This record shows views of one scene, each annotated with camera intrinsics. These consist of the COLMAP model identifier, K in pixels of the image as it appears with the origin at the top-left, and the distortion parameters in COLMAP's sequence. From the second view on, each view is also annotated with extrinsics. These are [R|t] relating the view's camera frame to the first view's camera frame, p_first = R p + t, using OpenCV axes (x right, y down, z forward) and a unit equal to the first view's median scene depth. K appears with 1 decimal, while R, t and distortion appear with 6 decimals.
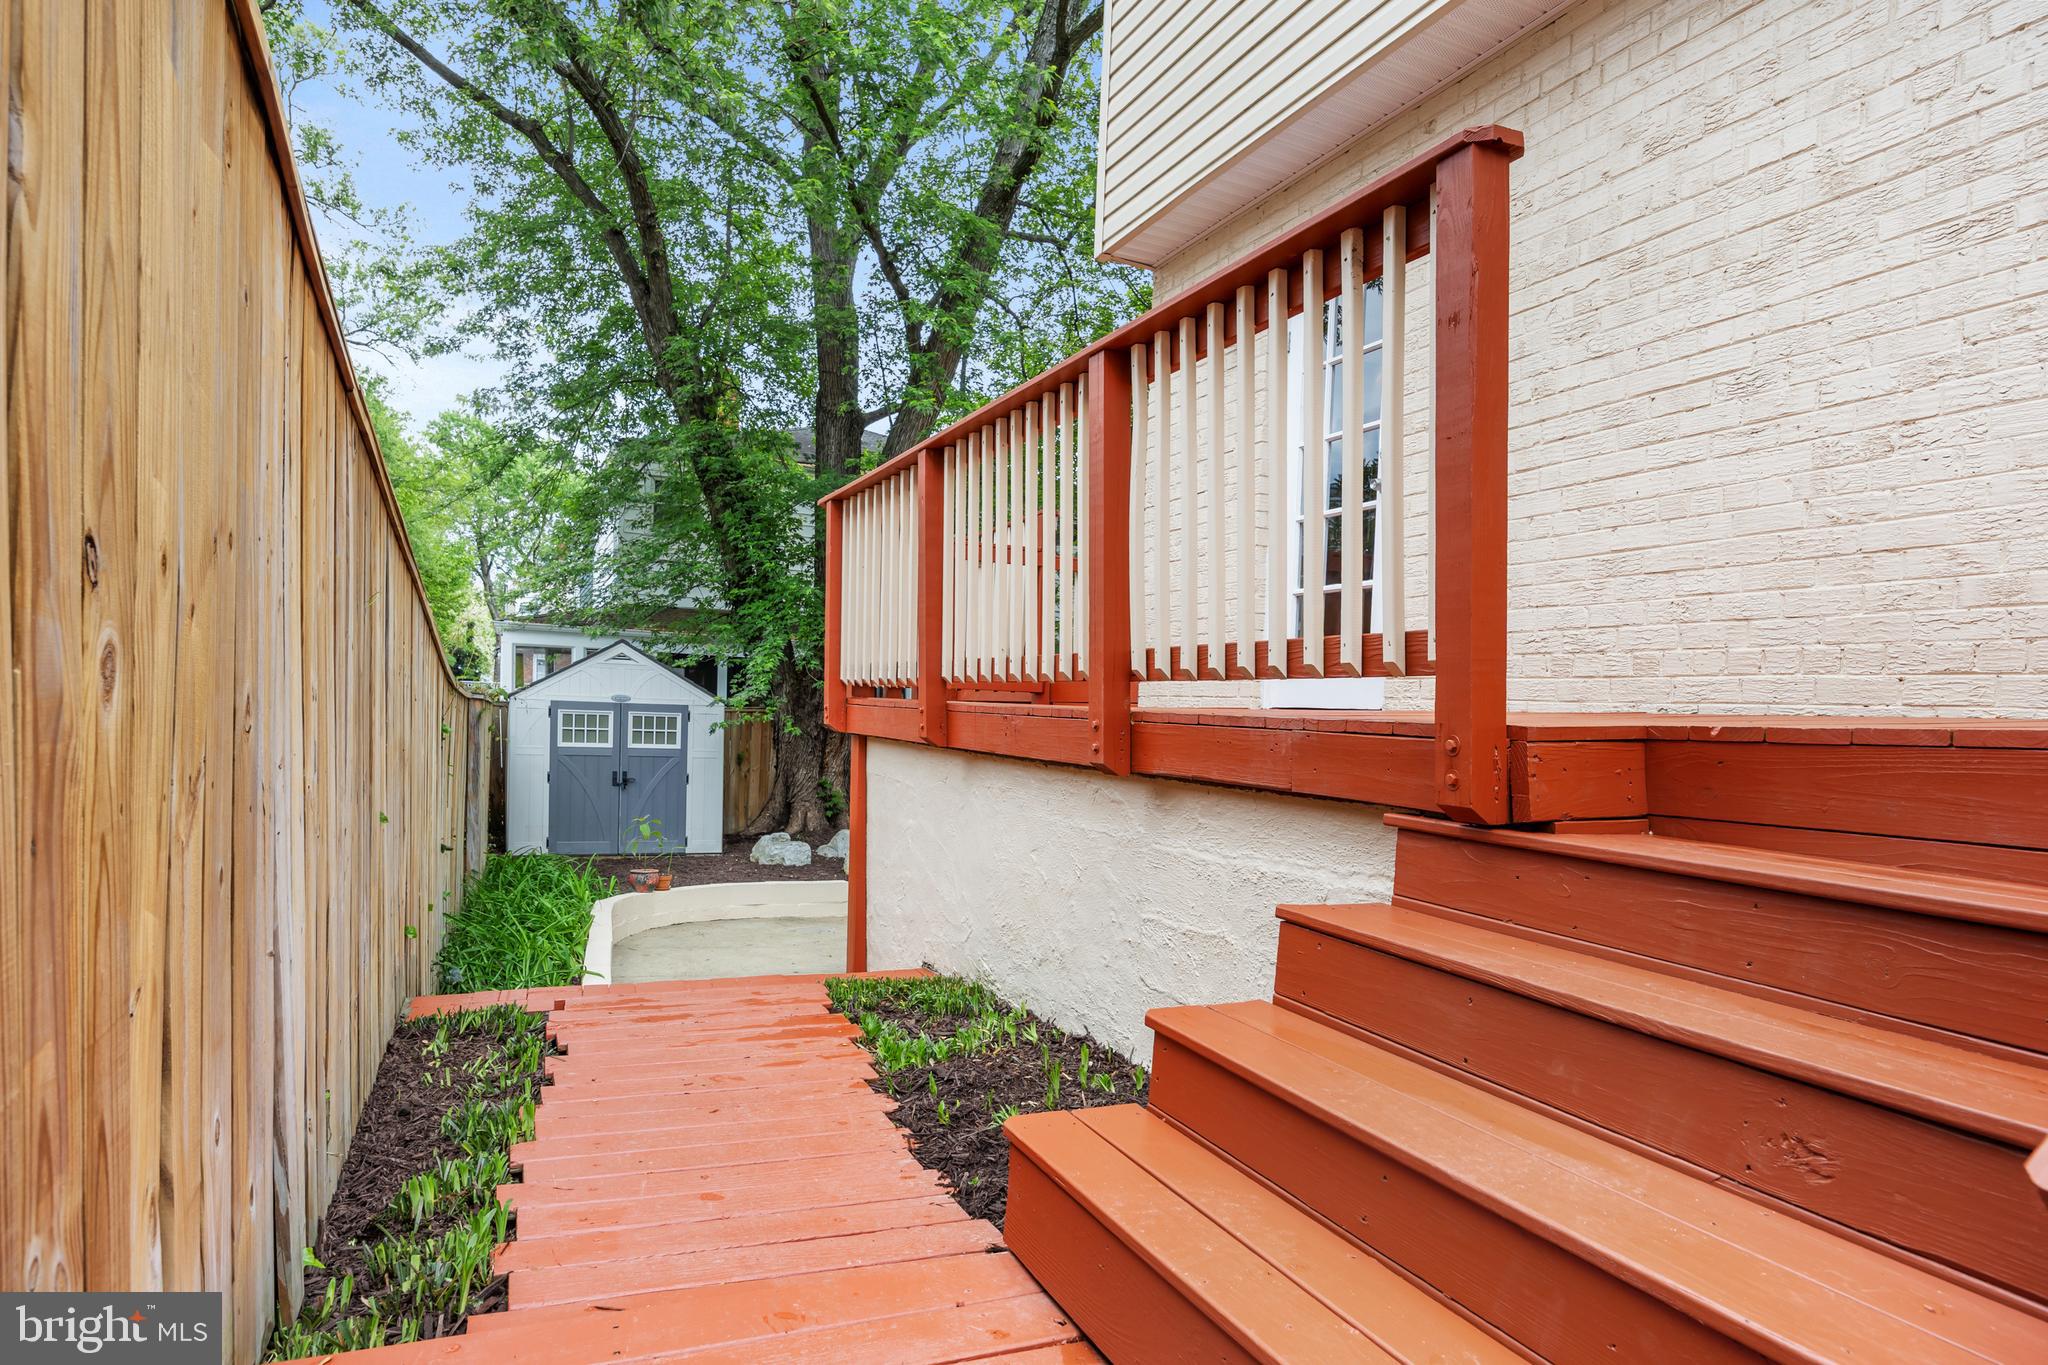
lens RADIAL K [[1198.0, 0, 1070.4], [0, 1198.0, 754.4], [0, 0, 1]] dist [-0.005786, 0.001214]
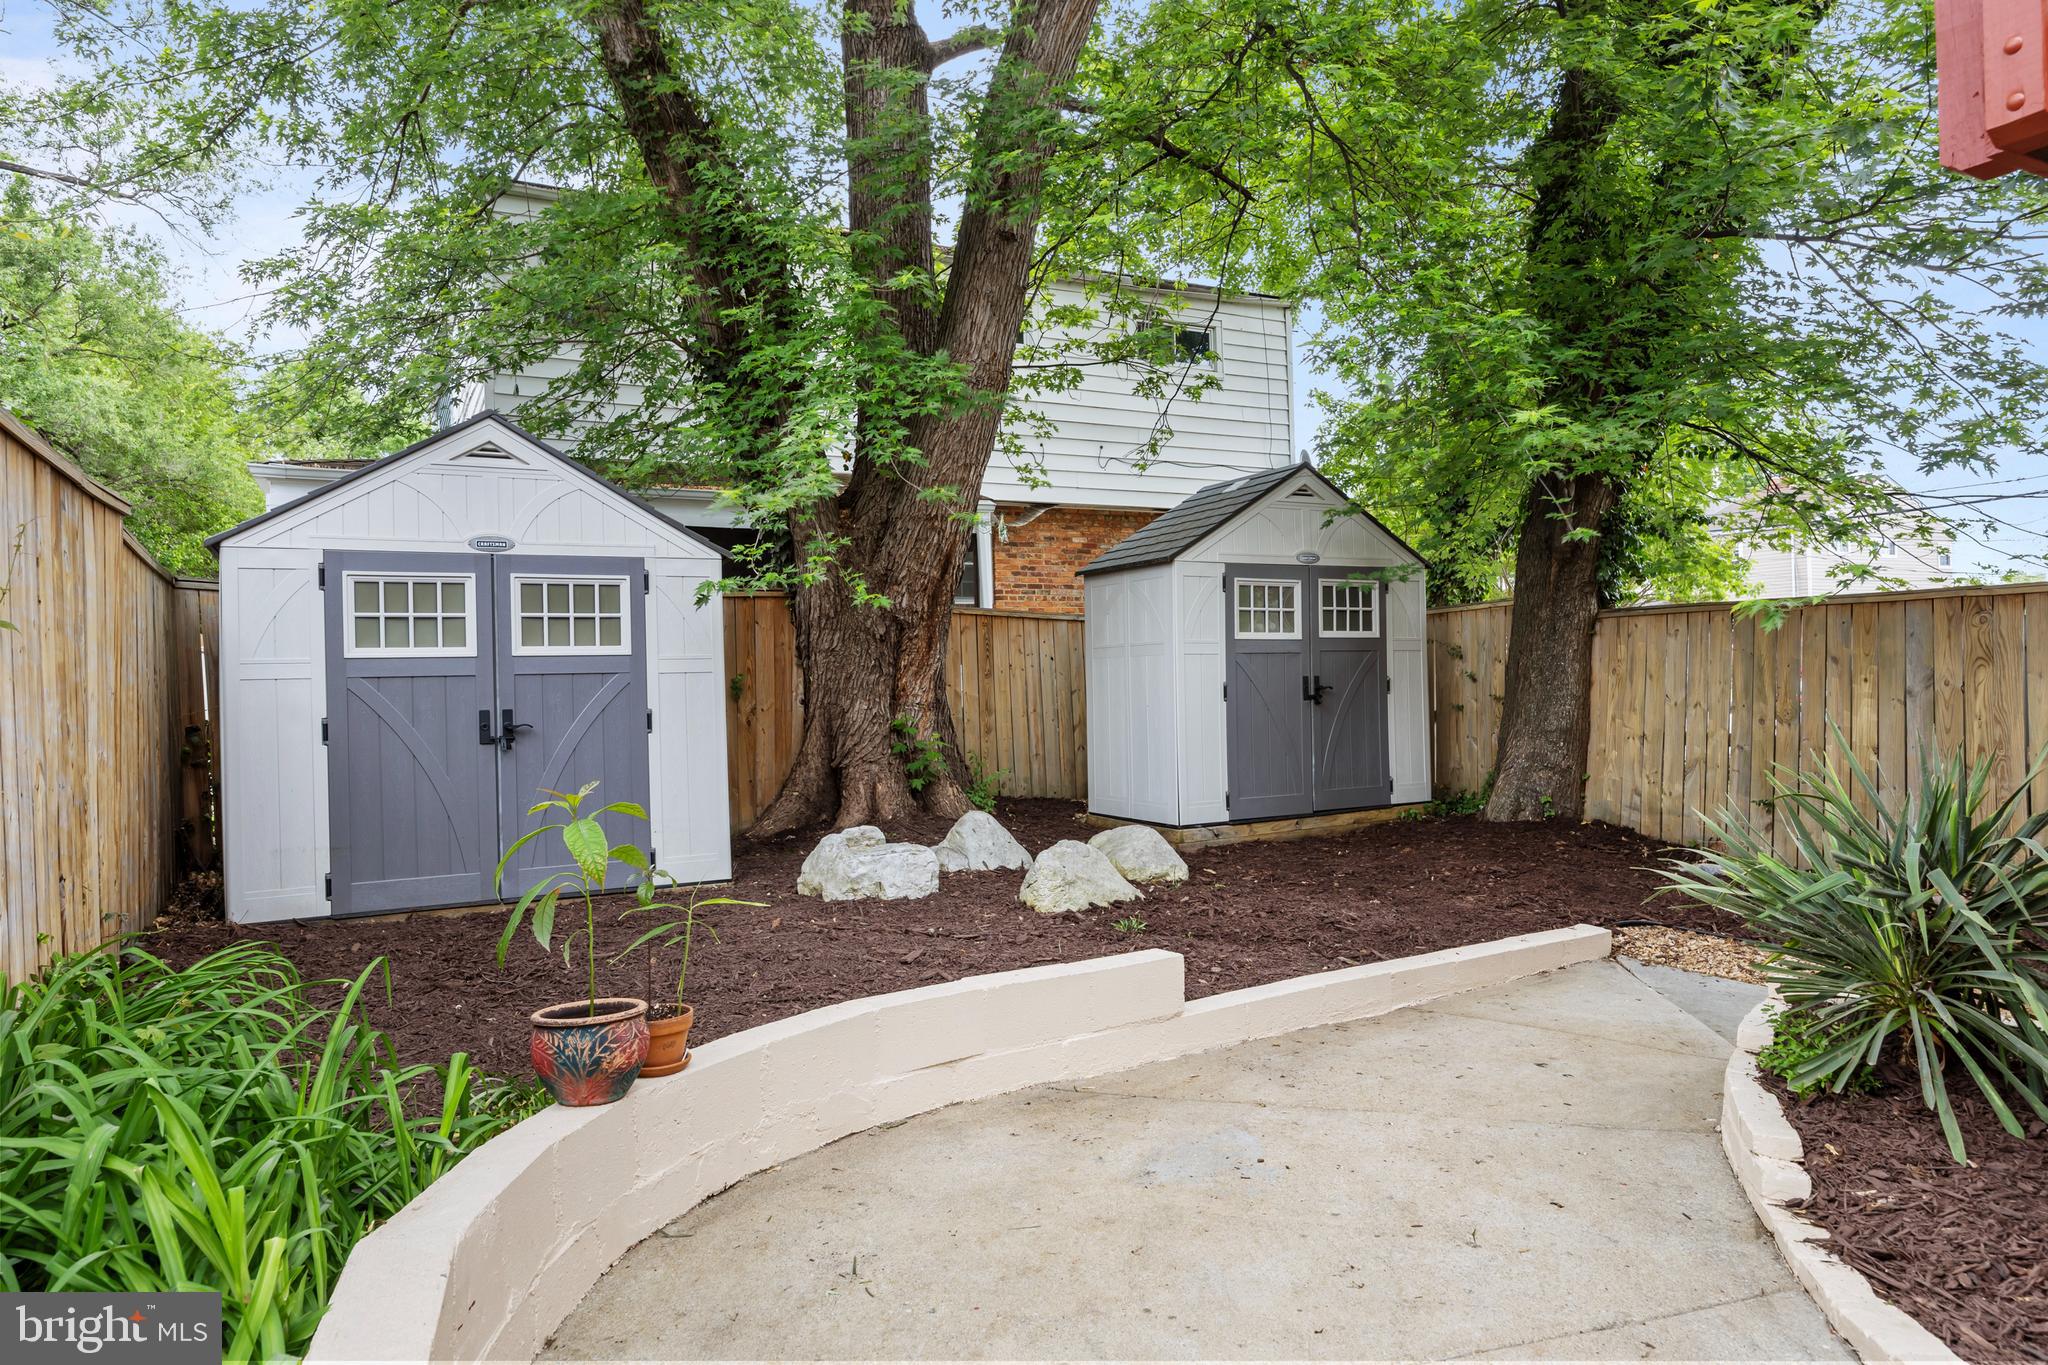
lens RADIAL K [[1237.2, 0, 1025.6], [0, 1237.2, 670.2], [0, 0, 1]] dist [0.005815, -0.000963]
pose [[0.997656, -0.059340, 0.034089, -0.181748], [0.060866, 0.997103, -0.045610, 0.029714], [-0.031283, 0.047578, 0.998378, 0.497399]]
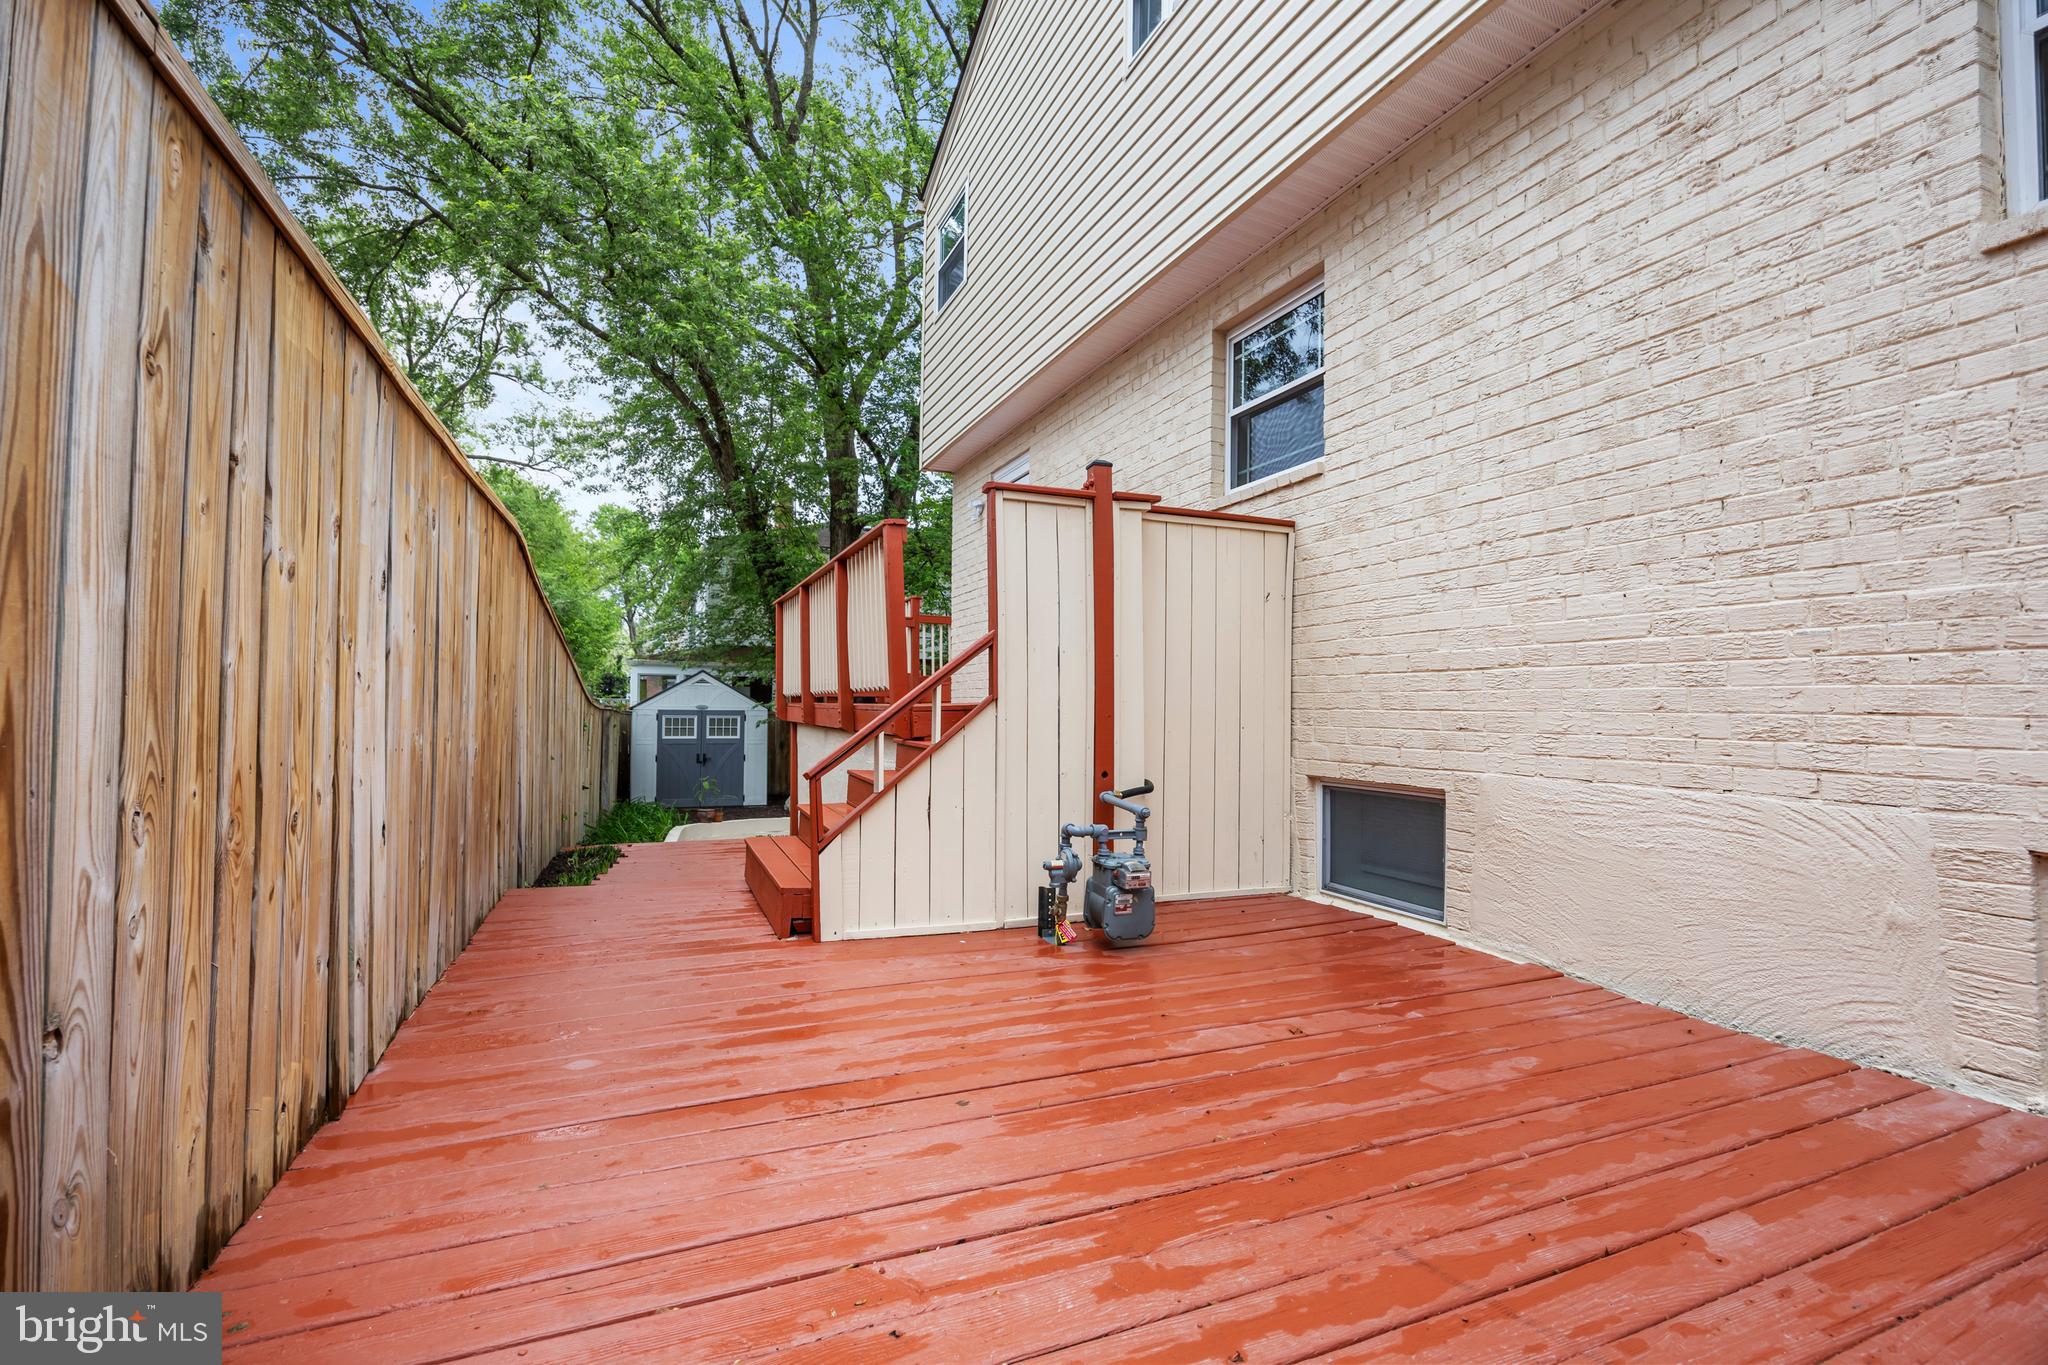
lens RADIAL K [[925.0, 0, 1023.1], [0, 925.0, 692.0], [0, 0, 1]] dist [-0.004854, -0.000716]
pose [[0.998292, -0.021944, -0.054146, 0.104623], [0.018813, 0.998158, -0.057676, 0.010513], [0.055312, 0.056559, 0.996866, -0.177814]]
